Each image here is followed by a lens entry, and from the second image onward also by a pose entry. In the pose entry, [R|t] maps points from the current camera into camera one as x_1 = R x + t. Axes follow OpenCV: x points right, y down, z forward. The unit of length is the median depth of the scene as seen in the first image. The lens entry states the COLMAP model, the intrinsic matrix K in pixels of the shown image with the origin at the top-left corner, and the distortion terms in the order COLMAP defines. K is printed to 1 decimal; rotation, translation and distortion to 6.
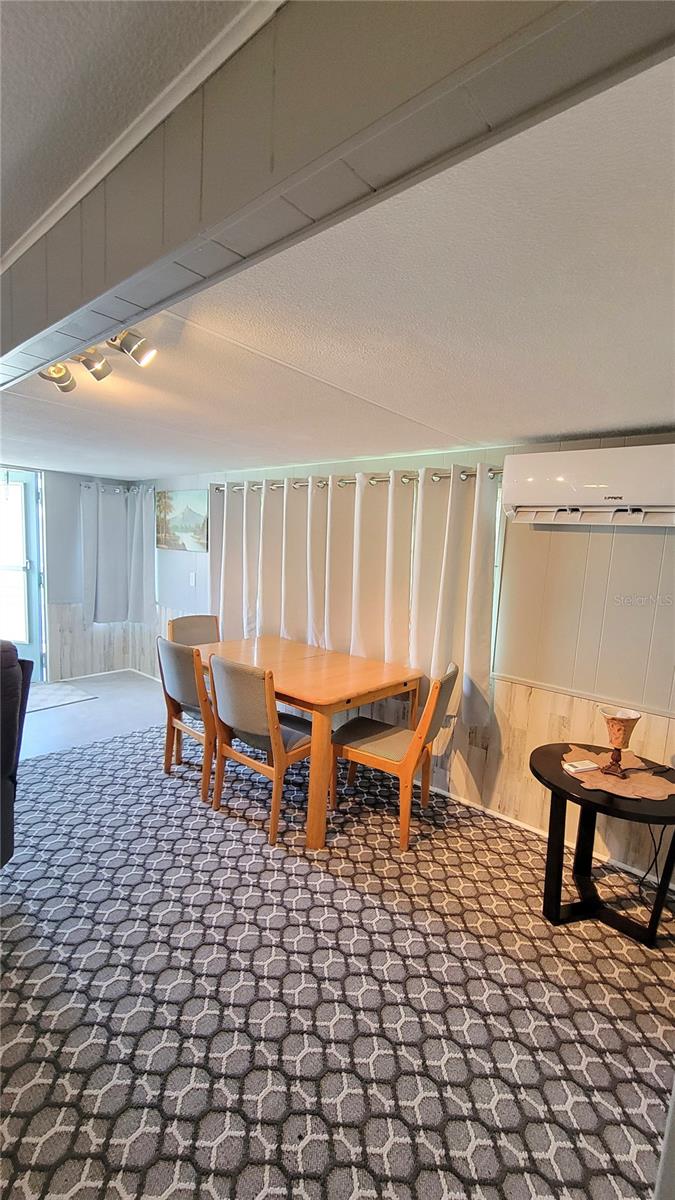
lens RADIAL K [[491.7, 0, 337.0], [0, 491.7, 606.4], [0, 0, 1]] dist [-0.000125, -0.000707]
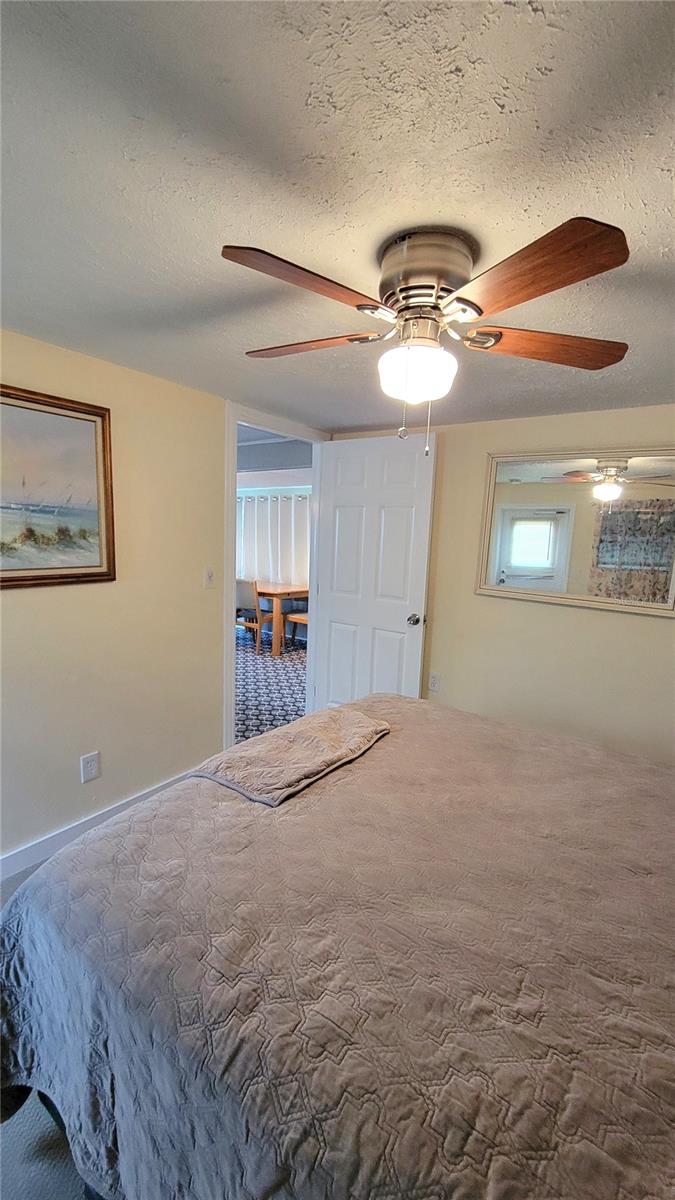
lens RADIAL K [[491.7, 0, 337.0], [0, 491.7, 606.4], [0, 0, 1]] dist [-0.000125, -0.000707]
pose [[0.996891, -0.024737, 0.074807, 0.076333], [0.022150, 0.999134, 0.035216, 0.166870], [-0.075613, -0.033449, 0.996576, -1.358999]]
